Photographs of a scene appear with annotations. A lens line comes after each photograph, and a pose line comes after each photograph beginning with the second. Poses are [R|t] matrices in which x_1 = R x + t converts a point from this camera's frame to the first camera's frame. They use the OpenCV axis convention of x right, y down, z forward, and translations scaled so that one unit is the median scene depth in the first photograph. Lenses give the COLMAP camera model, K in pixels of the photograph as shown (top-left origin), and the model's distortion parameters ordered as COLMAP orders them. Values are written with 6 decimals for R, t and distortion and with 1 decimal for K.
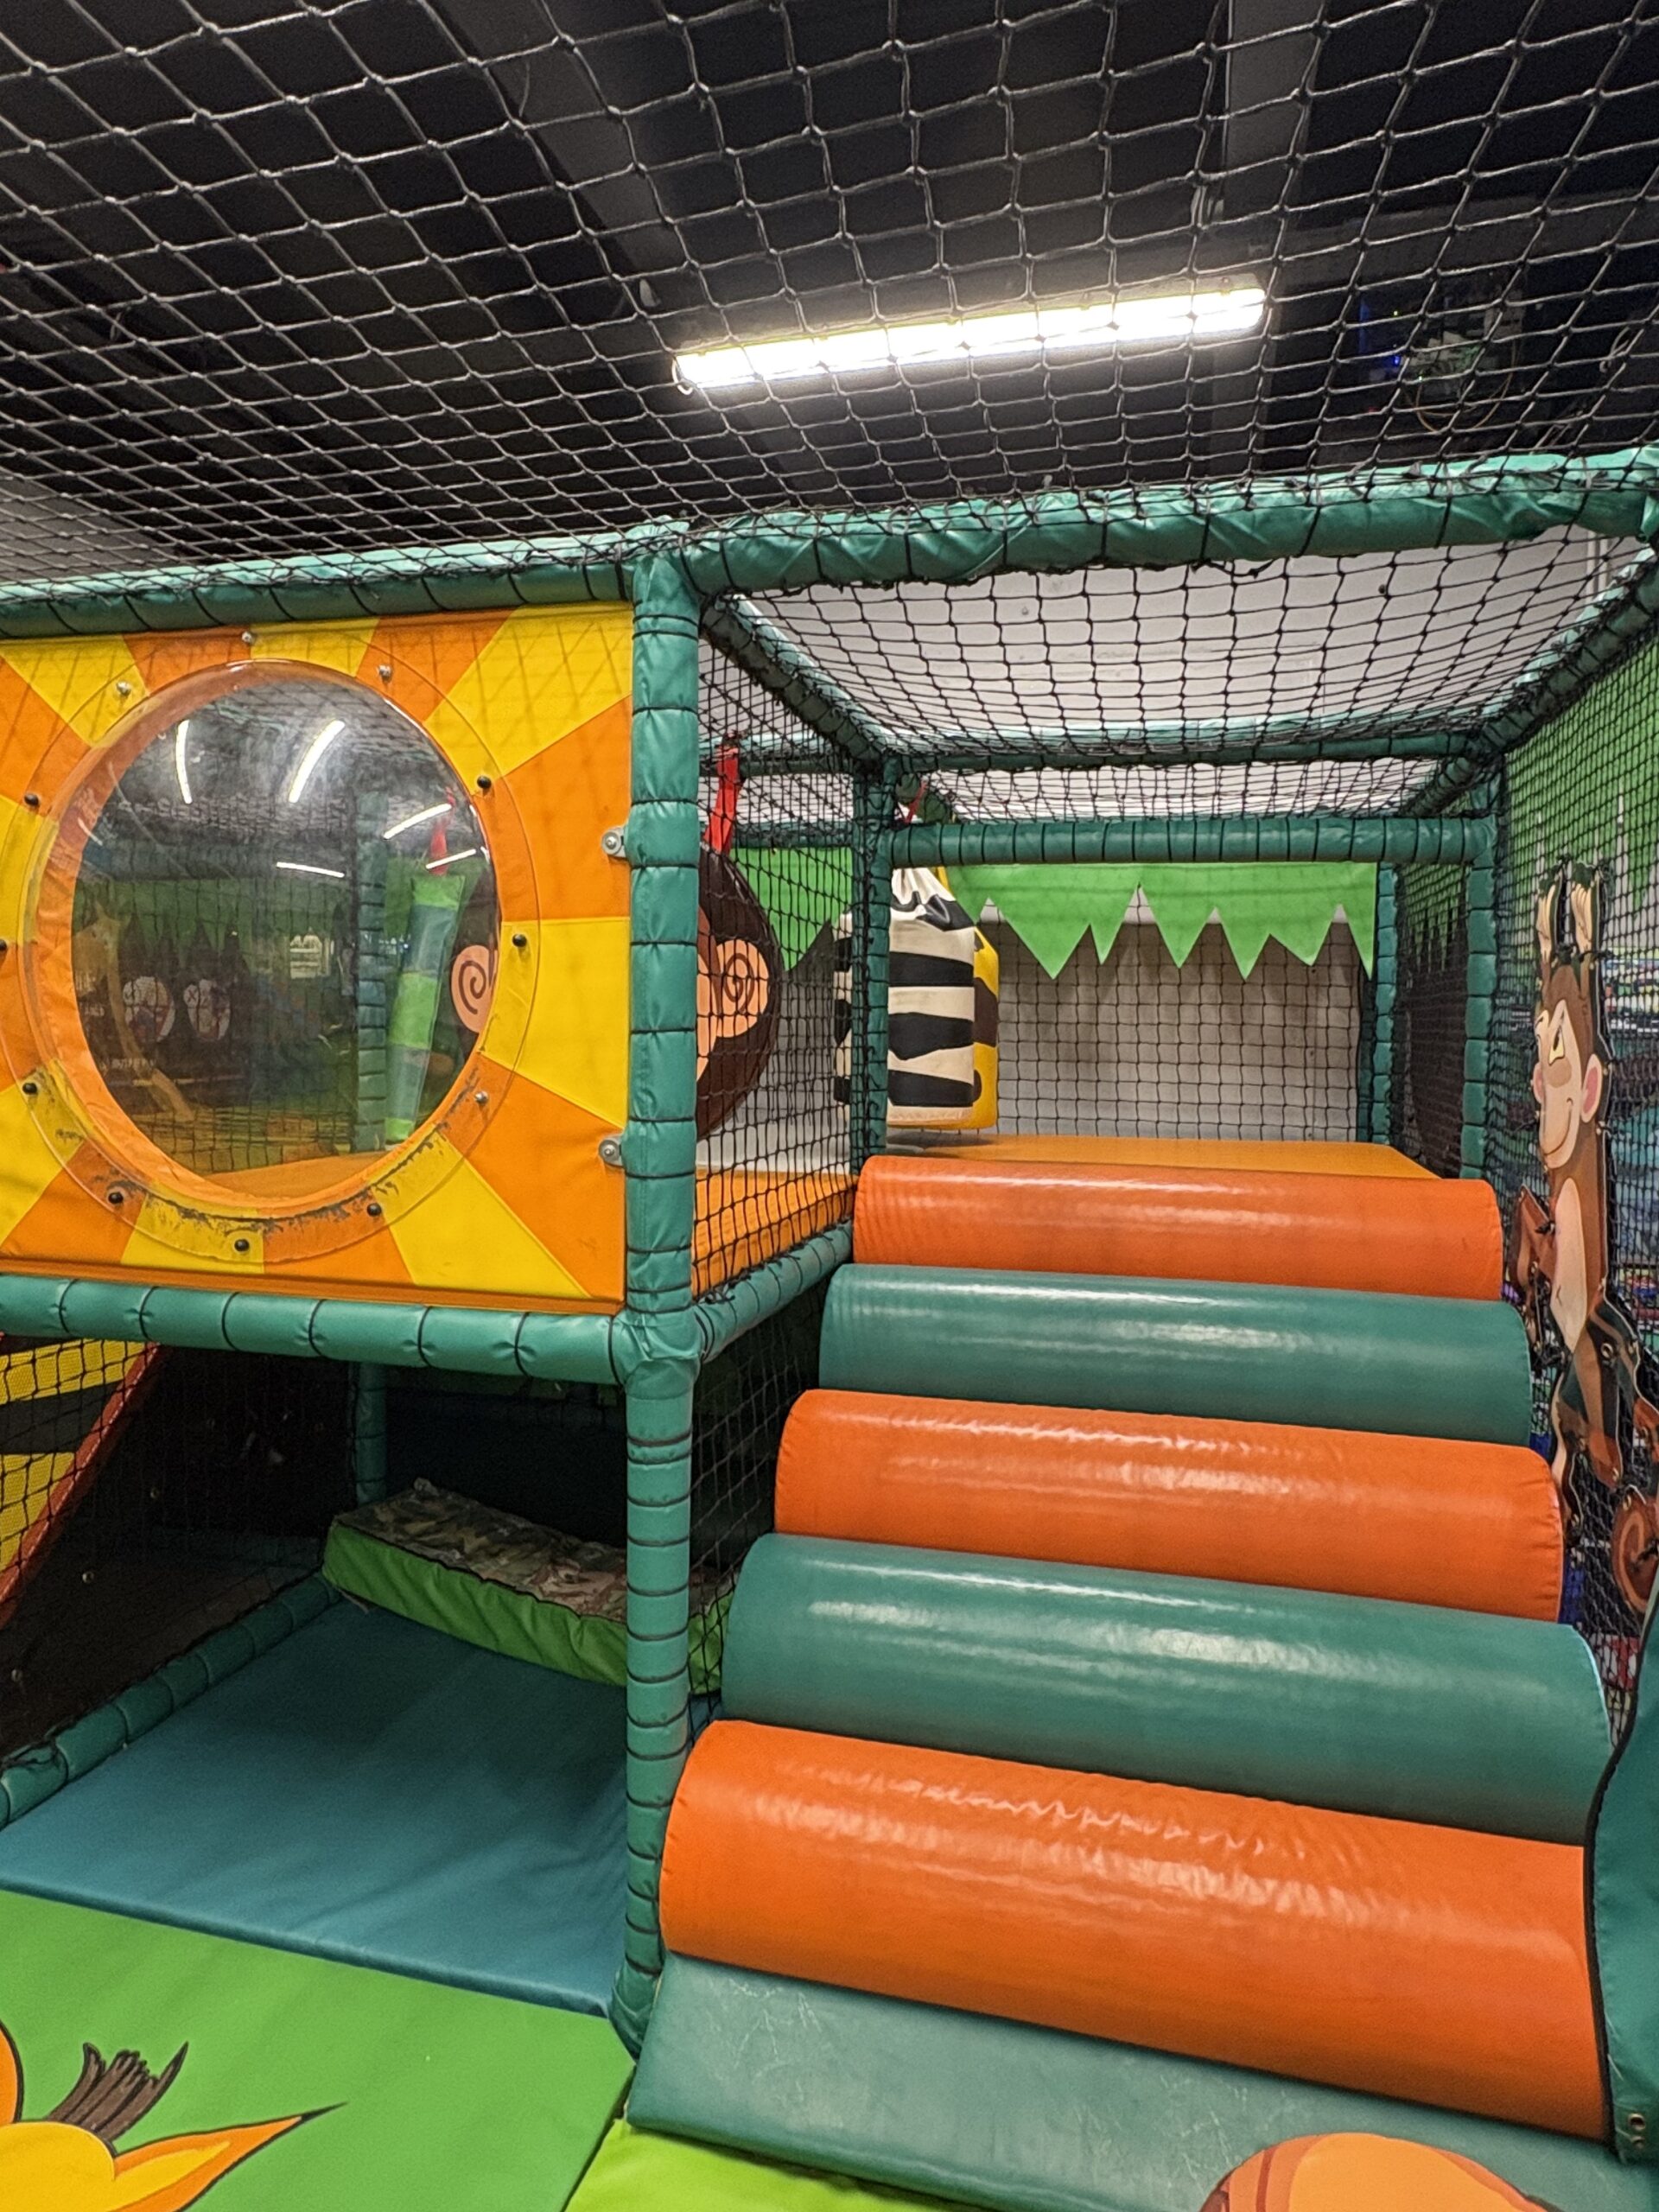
lens RADIAL K [[1368.1, 0, 825.7], [0, 1368.1, 1089.2], [0, 0, 1]] dist [-0.006005, 0.002637]
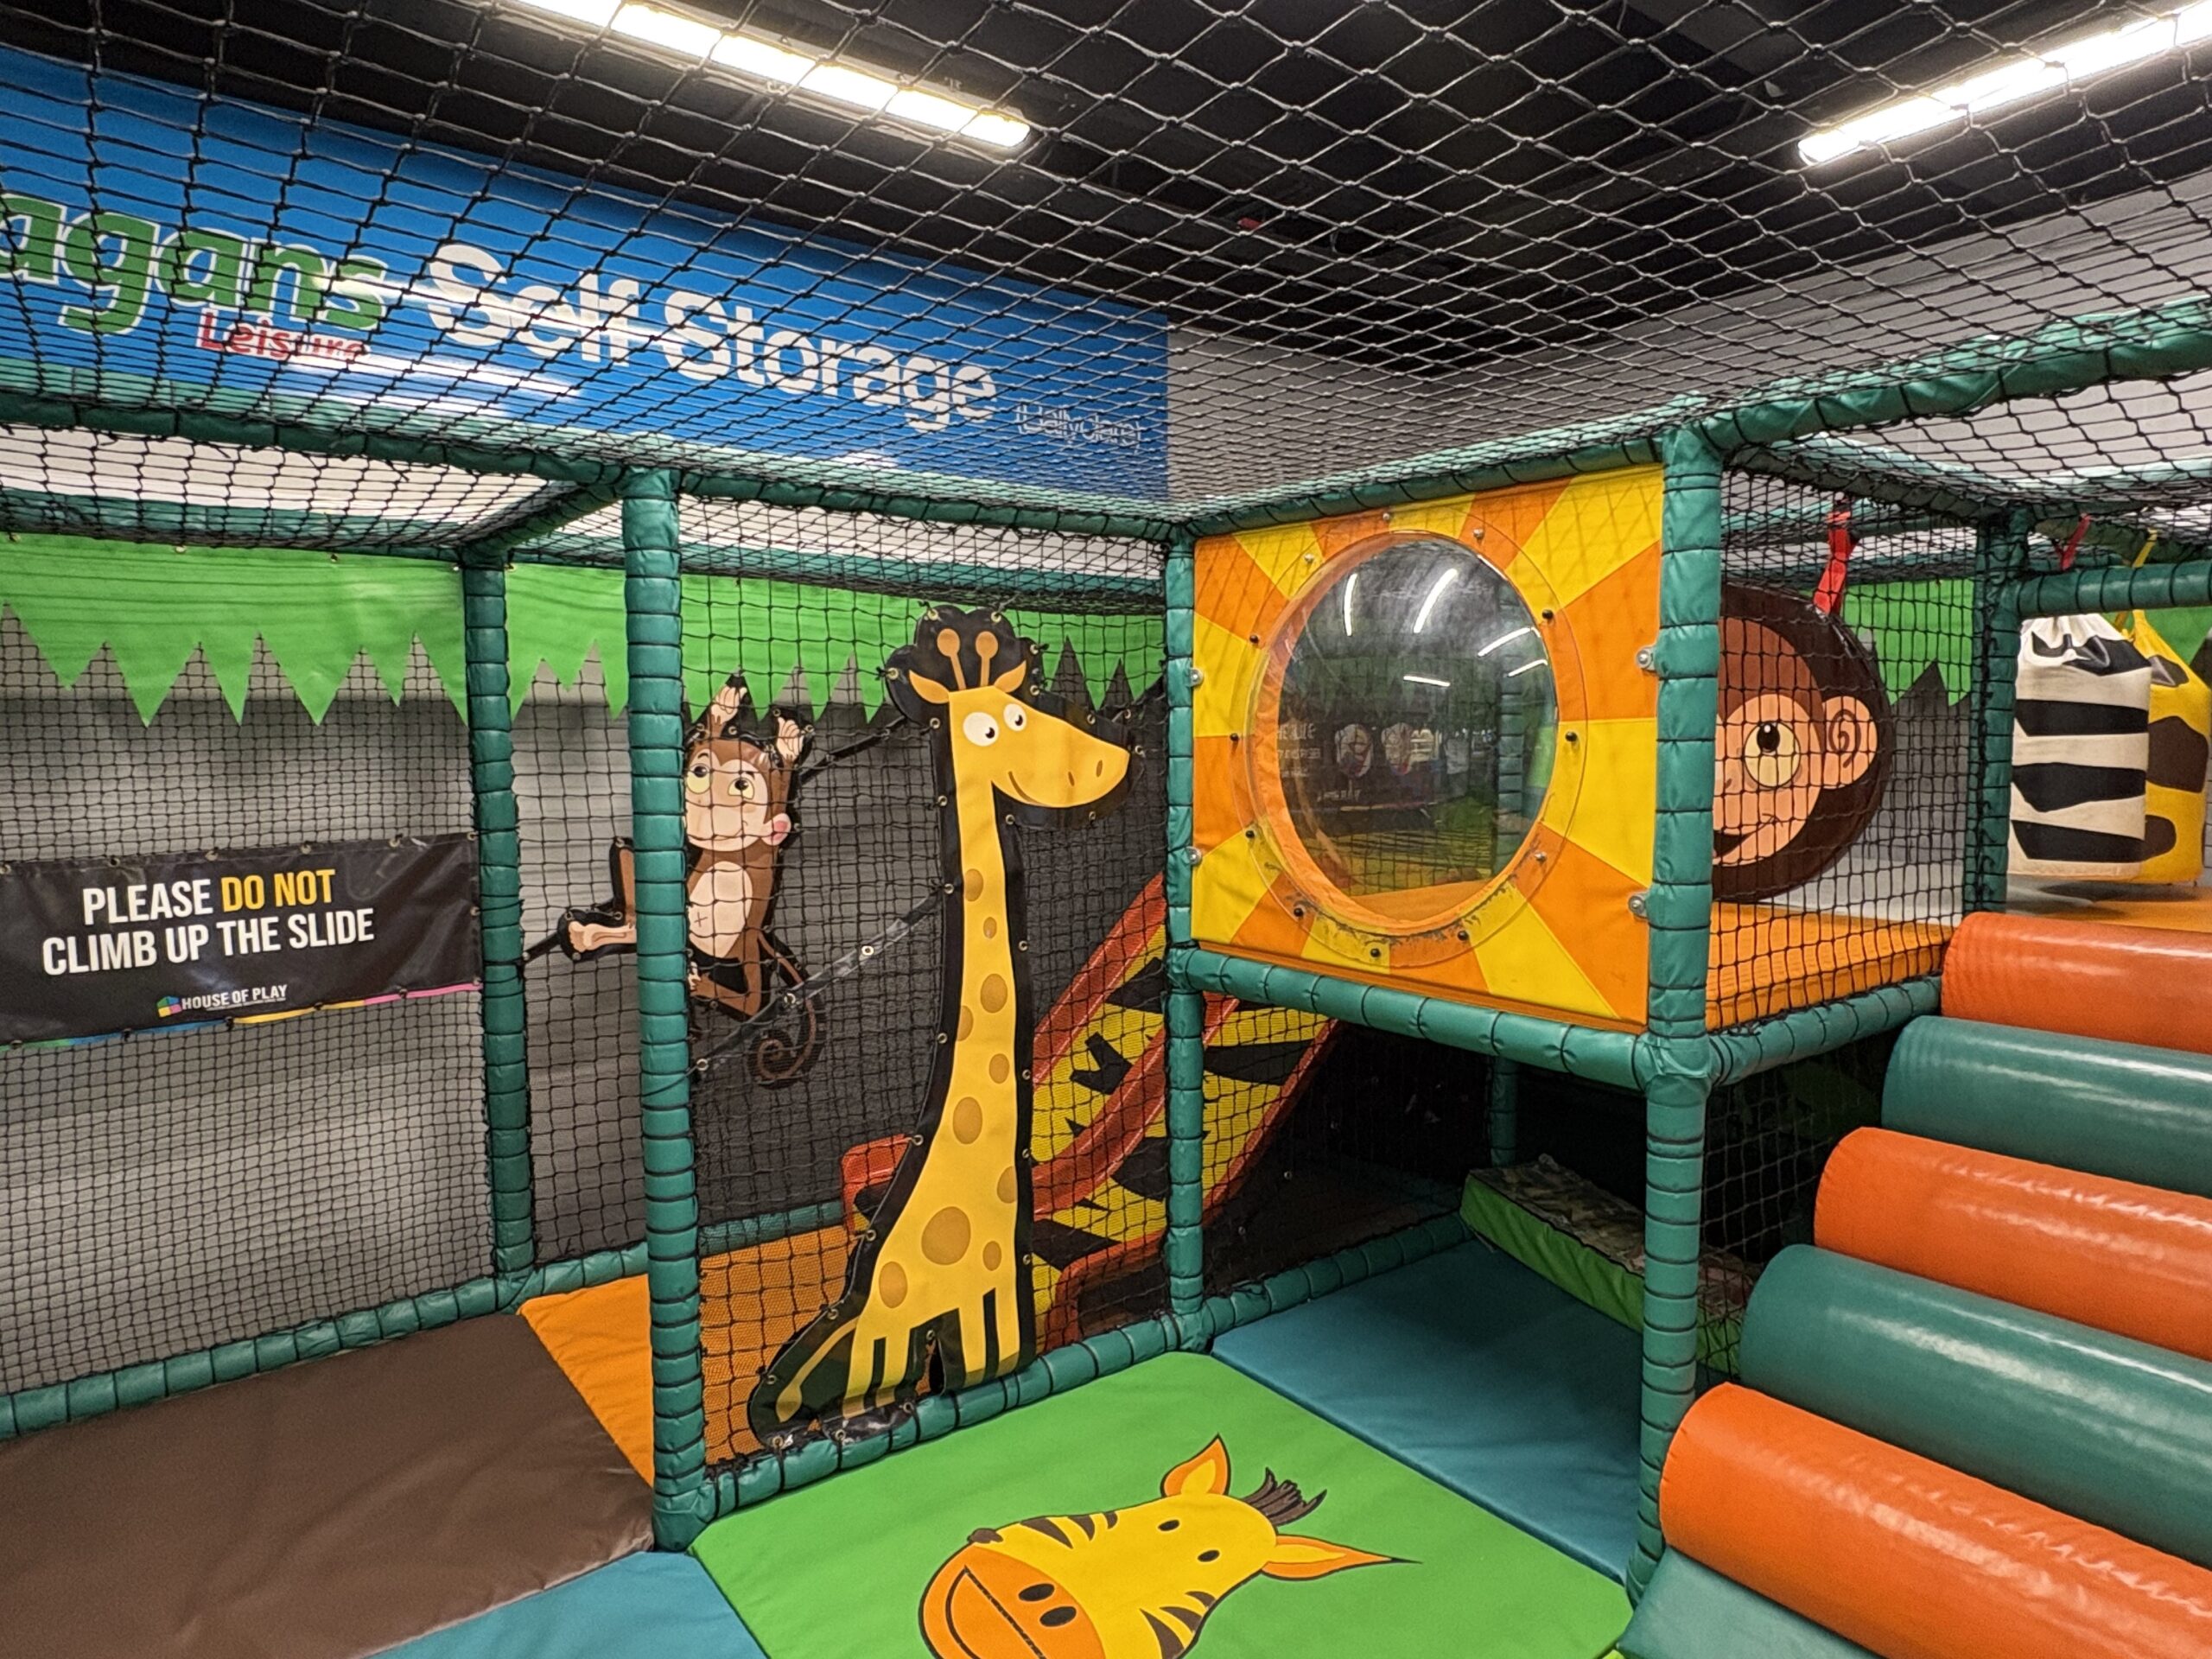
lens RADIAL K [[1368.1, 0, 1104.6], [0, 1368.1, 823.6], [0, 0, 1]] dist [-0.006005, 0.002637]
pose [[0.783562, 0.029139, -0.620630, 0.214320], [-0.010767, 0.999386, 0.033329, -0.059805], [0.621220, -0.019433, 0.783395, -0.260585]]
